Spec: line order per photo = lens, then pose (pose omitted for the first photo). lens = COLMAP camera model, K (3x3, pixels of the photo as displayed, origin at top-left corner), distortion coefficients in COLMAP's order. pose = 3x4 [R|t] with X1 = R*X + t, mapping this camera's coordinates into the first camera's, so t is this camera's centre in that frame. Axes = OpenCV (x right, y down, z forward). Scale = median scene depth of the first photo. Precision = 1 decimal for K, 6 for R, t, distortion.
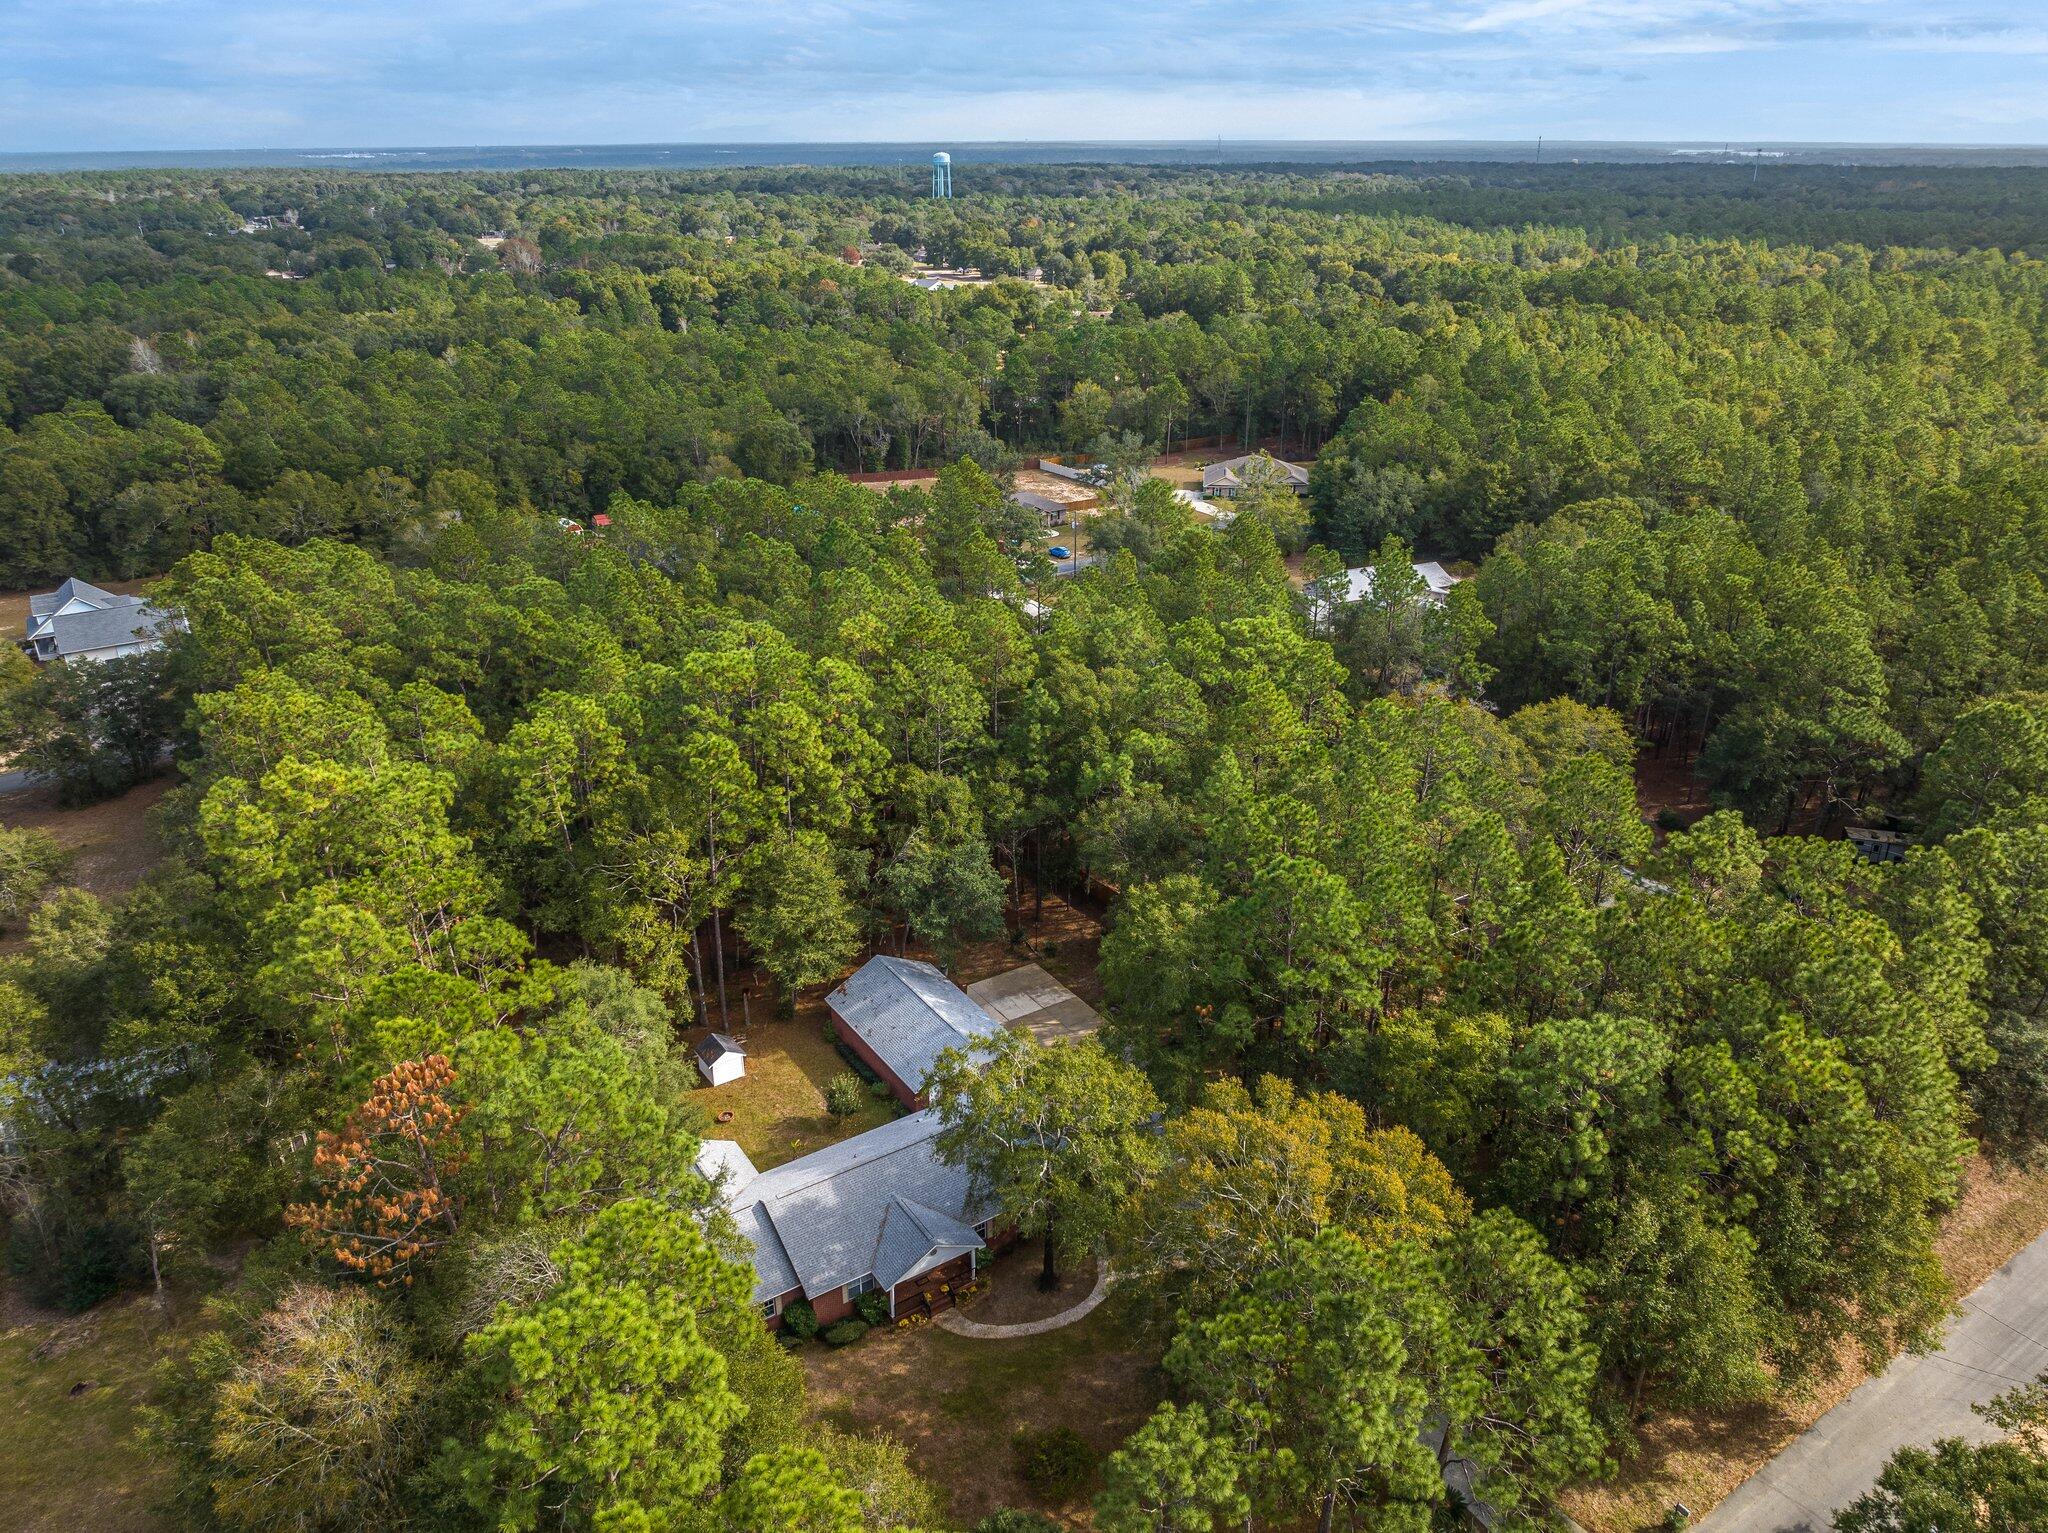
lens RADIAL K [[1448.4, 0, 1040.6], [0, 1448.4, 774.5], [0, 0, 1]] dist [-0.036531, 0.020947]
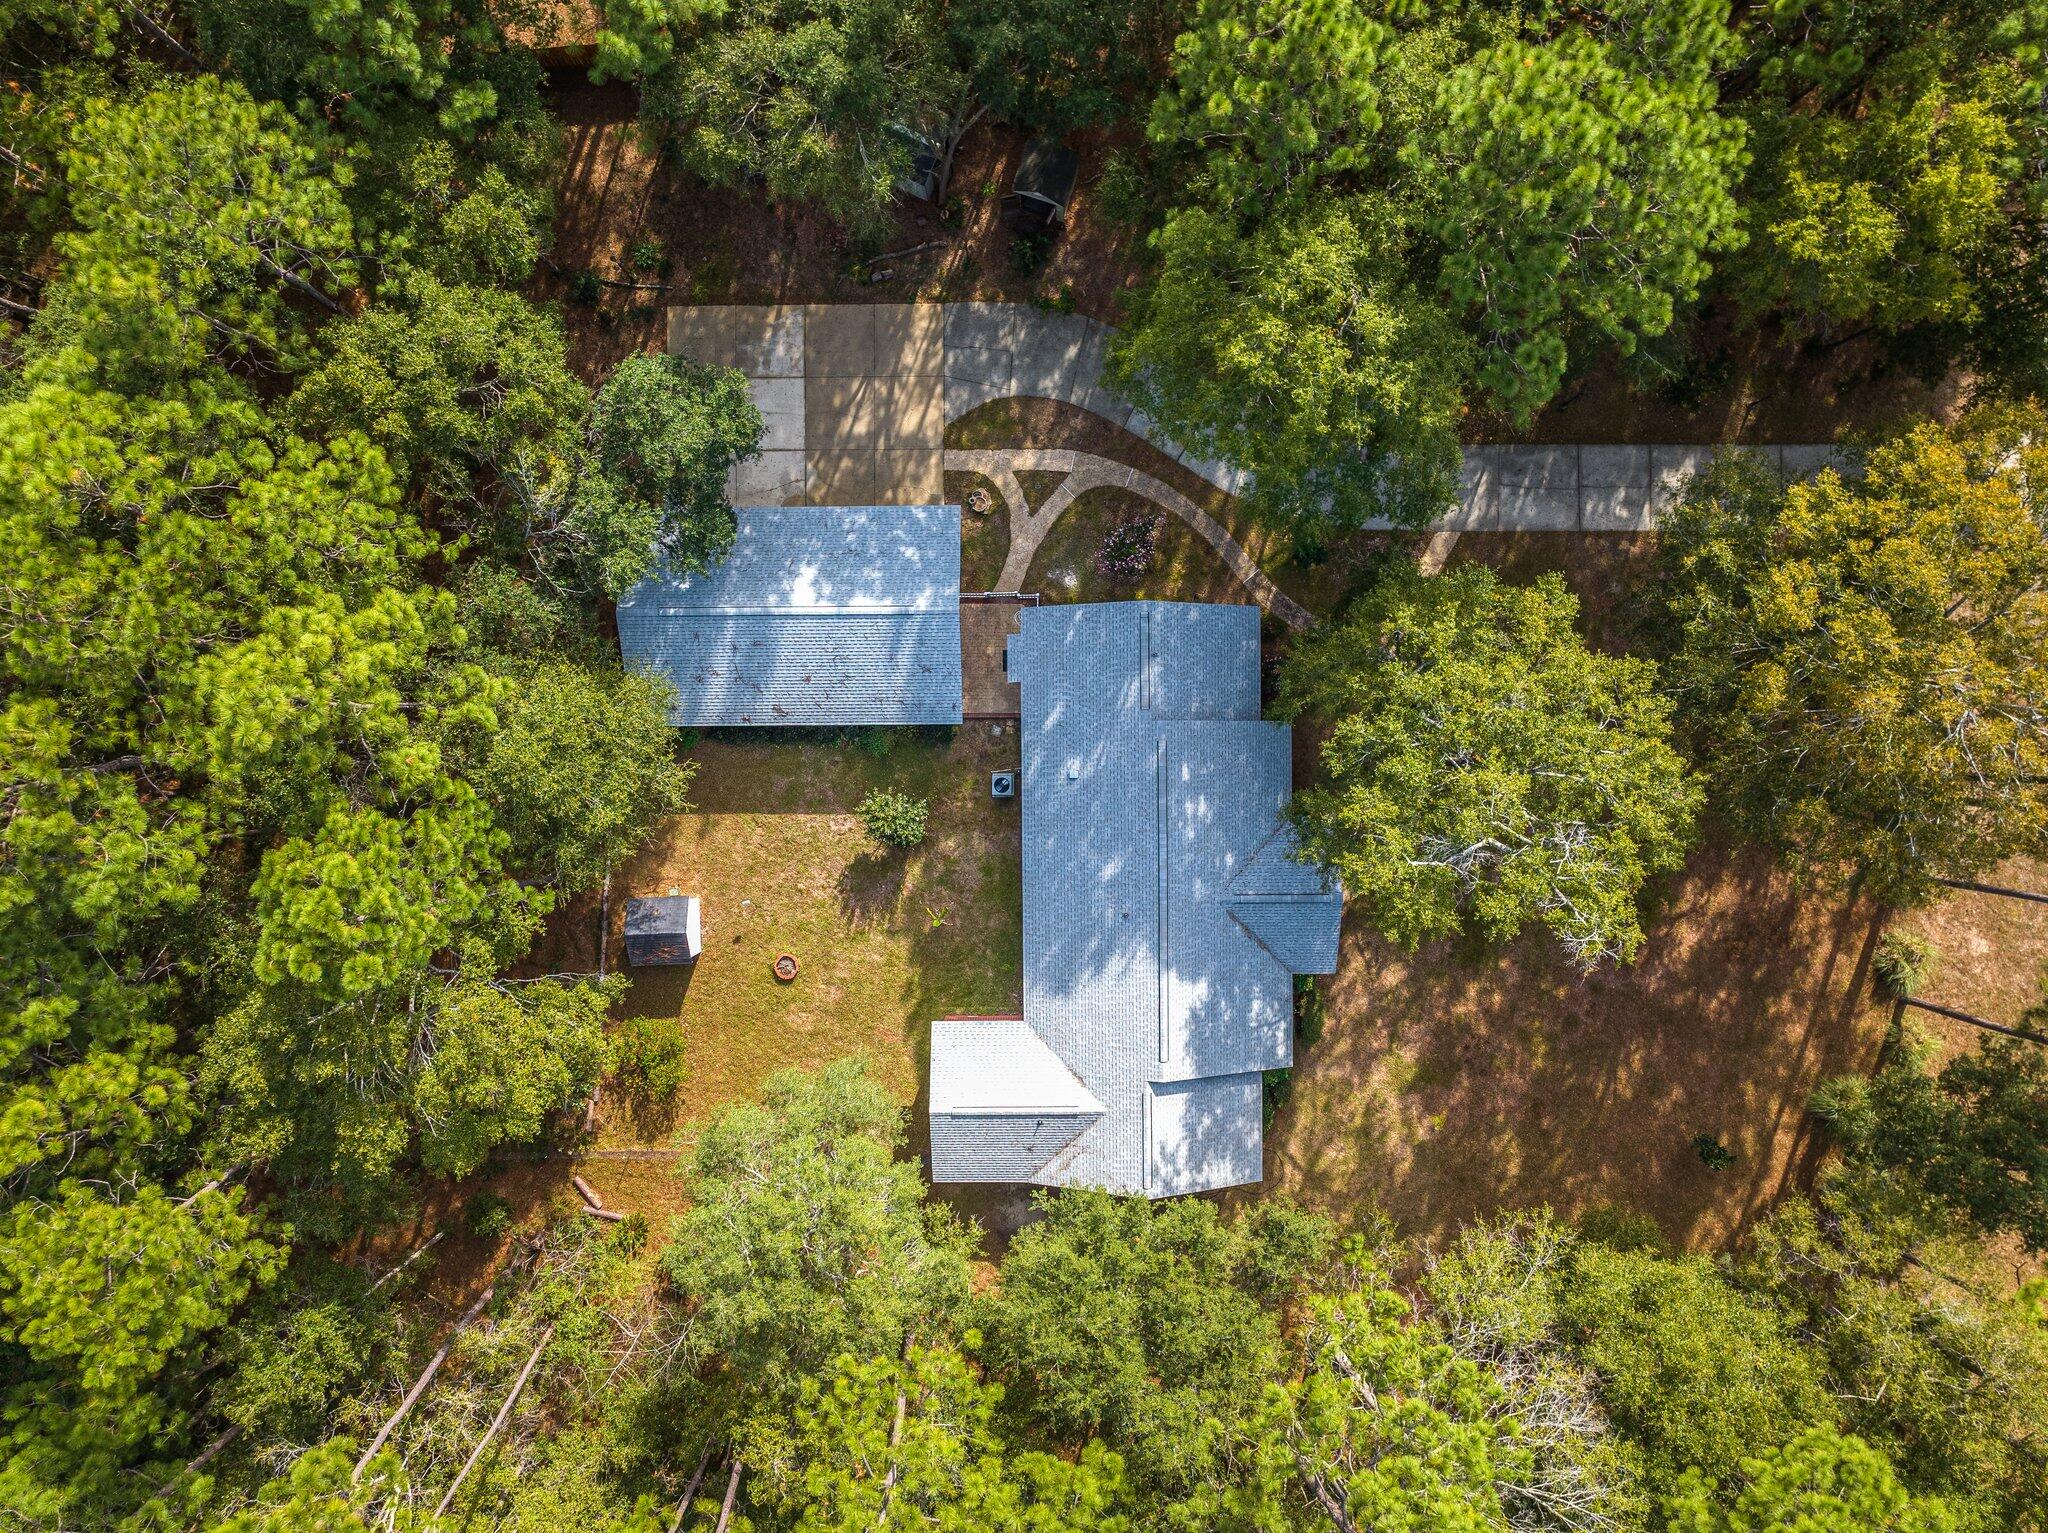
lens RADIAL K [[1448.4, 0, 1026.5], [0, 1448.4, 769.9], [0, 0, 1]] dist [-0.036531, 0.020947]
pose [[0.549821, -0.835016, -0.021097, -0.070181], [0.346643, 0.205124, 0.915294, -0.307552], [-0.759958, -0.510561, 0.402234, 0.668253]]
